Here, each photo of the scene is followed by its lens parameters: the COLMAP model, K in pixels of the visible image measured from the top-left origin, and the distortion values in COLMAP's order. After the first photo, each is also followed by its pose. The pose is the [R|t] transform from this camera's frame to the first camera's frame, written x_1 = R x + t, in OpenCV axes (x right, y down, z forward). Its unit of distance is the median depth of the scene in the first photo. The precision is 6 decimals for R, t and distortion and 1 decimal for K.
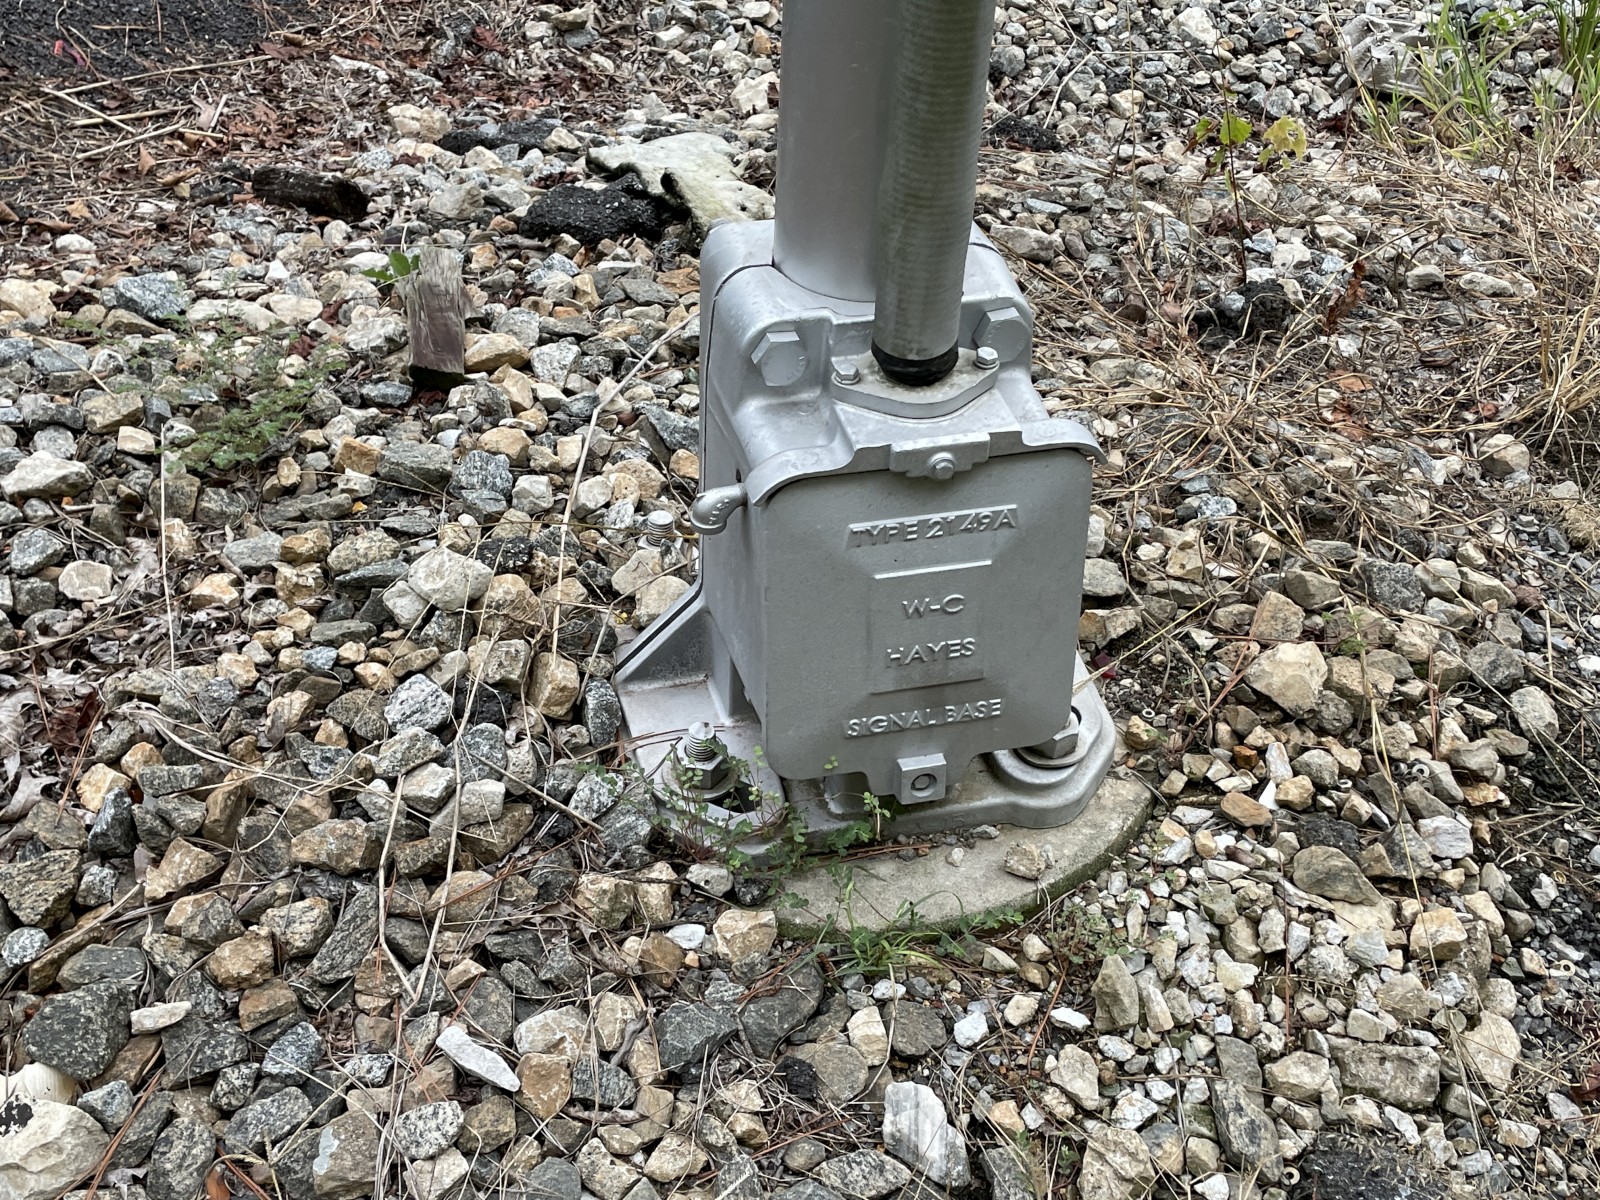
lens RADIAL K [[1845.5, 0, 800.0], [0, 1845.5, 600.0], [0, 0, 1]] dist [0.095032, -0.002171]
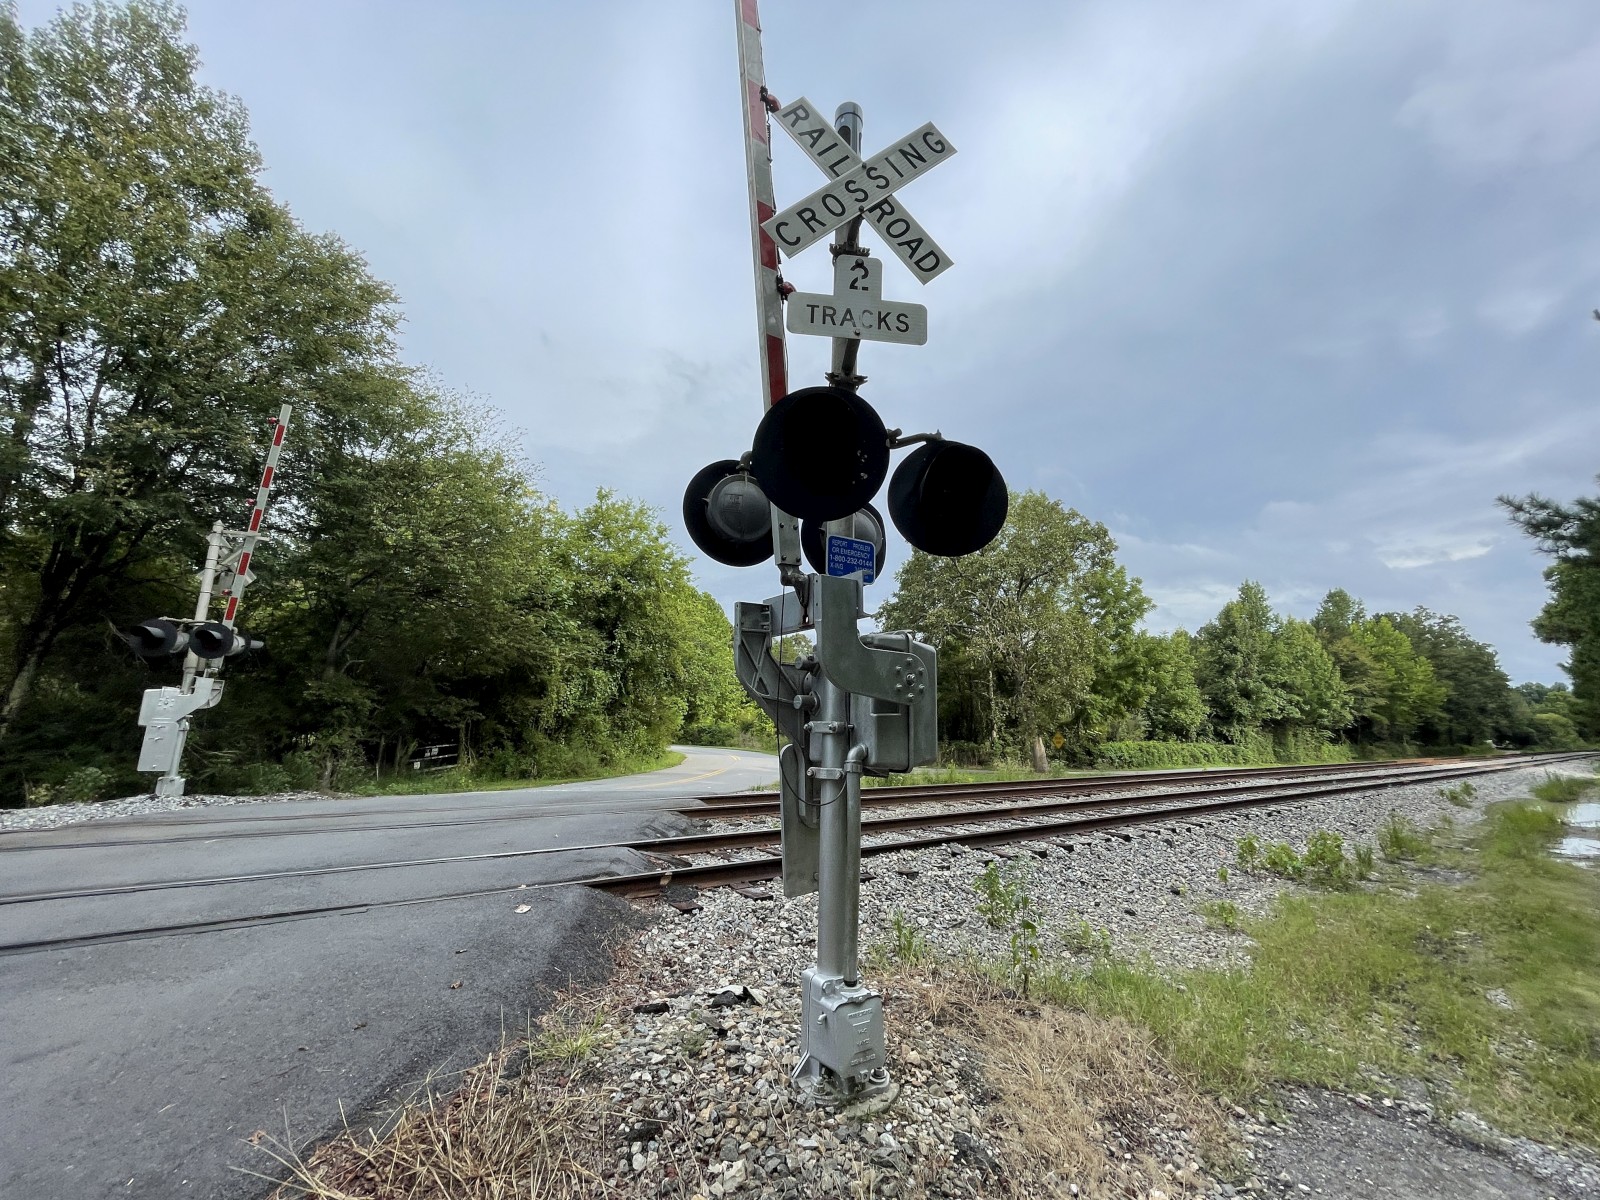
lens RADIAL K [[646.3, 0, 804.2], [0, 646.3, 598.1], [0, 0, 1]] dist [-0.000776, -0.000399]
pose [[0.942188, 0.064177, 0.328882, -0.744765], [0.211262, 0.648072, -0.731691, 0.494716], [-0.260097, 0.758870, 0.597047, -1.028432]]
